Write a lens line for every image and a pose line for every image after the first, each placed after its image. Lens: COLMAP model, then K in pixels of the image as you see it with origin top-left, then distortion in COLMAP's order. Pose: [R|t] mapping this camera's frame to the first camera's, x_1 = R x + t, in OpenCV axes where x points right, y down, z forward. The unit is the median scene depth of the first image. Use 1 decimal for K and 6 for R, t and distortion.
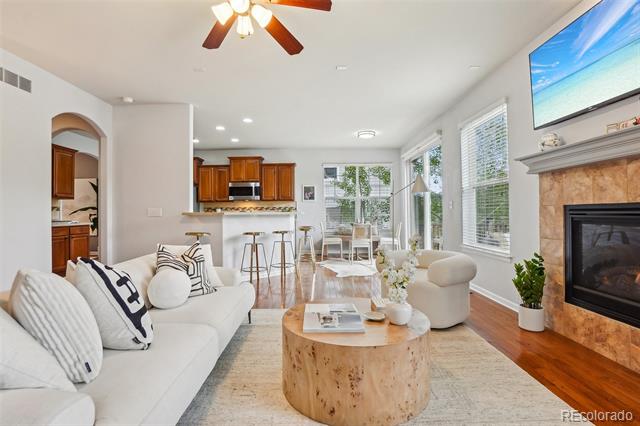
lens RADIAL K [[319.1, 0, 313.6], [0, 319.1, 211.9], [0, 0, 1]] dist [-0.029158, 0.006534]
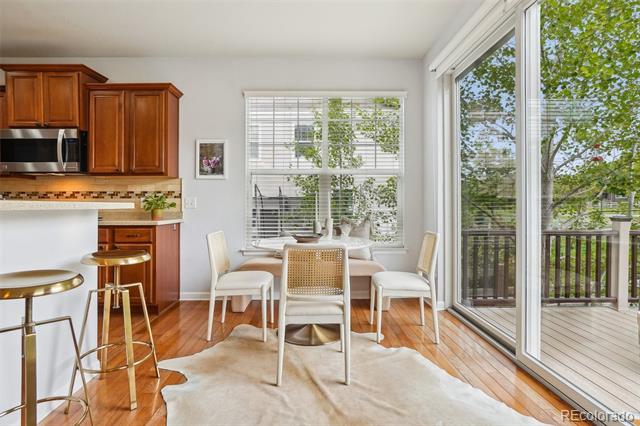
lens RADIAL K [[343.6, 0, 320.7], [0, 343.6, 204.5], [0, 0, 1]] dist [-0.024745, 0.011143]
pose [[0.998999, 0.005073, 0.044437, 0.116906], [-0.005086, 0.999987, 0.000180, 0.001444], [-0.044436, -0.000406, 0.999012, 0.560157]]
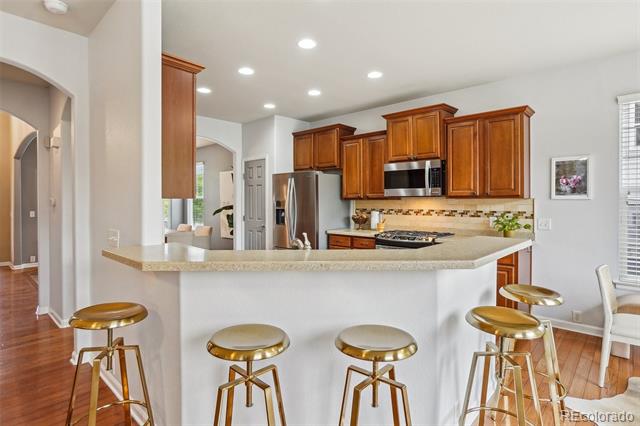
lens RADIAL K [[343.6, 0, 323.2], [0, 343.6, 203.5], [0, 0, 1]] dist [-0.024745, 0.011143]
pose [[0.751459, 0.011714, -0.659676, 0.034859], [-0.003094, 0.999894, 0.014231, -0.033359], [0.659773, -0.008653, 0.751415, 0.505307]]
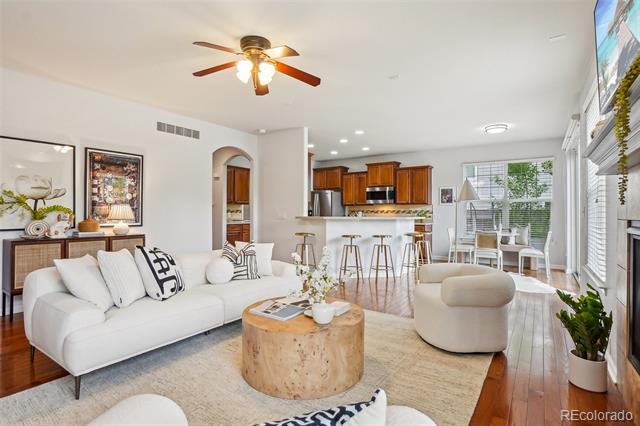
lens RADIAL K [[319.1, 0, 315.0], [0, 319.1, 214.0], [0, 0, 1]] dist [-0.029158, 0.006534]
pose [[0.821505, 0.014423, -0.570018, 0.210436], [-0.009937, 0.999890, 0.010979, -0.012526], [0.570114, -0.003355, 0.821559, 0.010144]]
